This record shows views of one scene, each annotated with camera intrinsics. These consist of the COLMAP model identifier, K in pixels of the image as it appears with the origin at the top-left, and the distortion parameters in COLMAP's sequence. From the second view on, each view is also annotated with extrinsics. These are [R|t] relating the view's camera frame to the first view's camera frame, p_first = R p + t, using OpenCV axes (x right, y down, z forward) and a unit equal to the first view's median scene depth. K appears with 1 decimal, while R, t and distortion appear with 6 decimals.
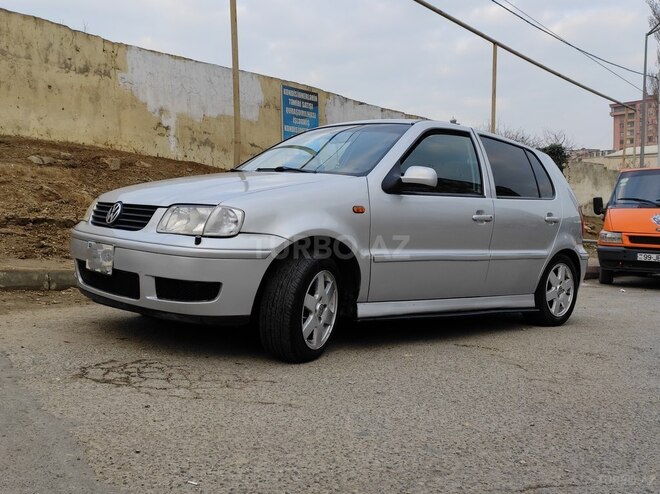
lens RADIAL K [[702.0, 0, 330.0], [0, 702.0, 247.0], [0, 0, 1]] dist [0.047715, -0.012680]
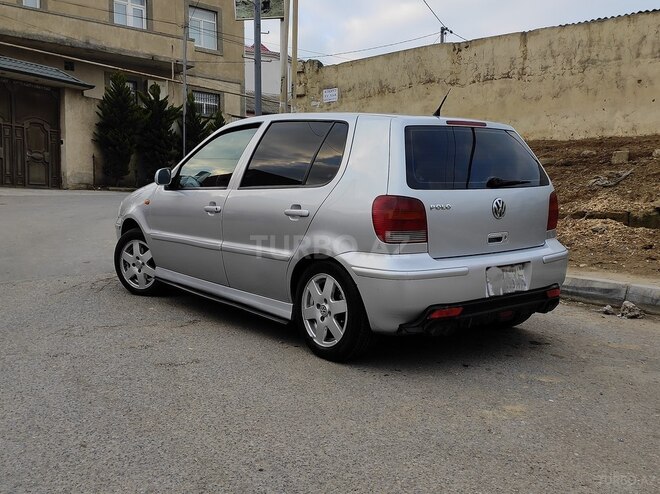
lens RADIAL K [[686.1, 0, 293.7], [0, 686.1, 265.4], [0, 0, 1]] dist [0.054009, -0.016291]
pose [[-0.120381, 0.079944, -0.989504, 0.696182], [-0.056943, 0.994555, 0.087280, -0.030840], [0.991093, 0.066853, -0.115173, 0.708387]]
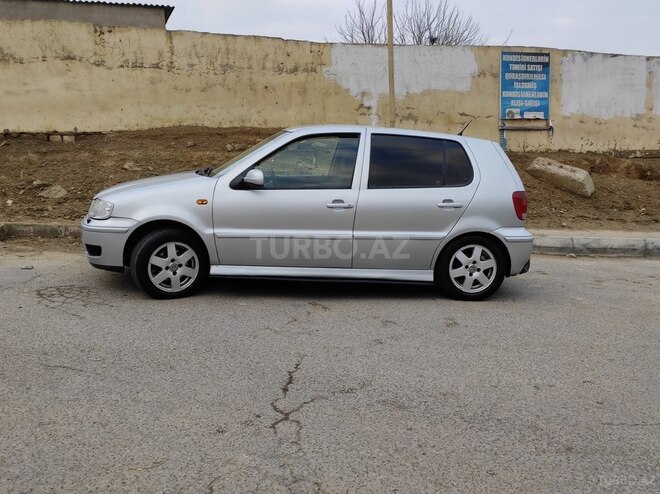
lens RADIAL K [[686.1, 0, 293.7], [0, 686.1, 265.4], [0, 0, 1]] dist [0.054009, -0.016291]
pose [[0.779432, 0.081923, -0.621108, 0.523641], [-0.015757, 0.993663, 0.111288, -0.040223], [0.626289, -0.076954, 0.775784, -0.004647]]
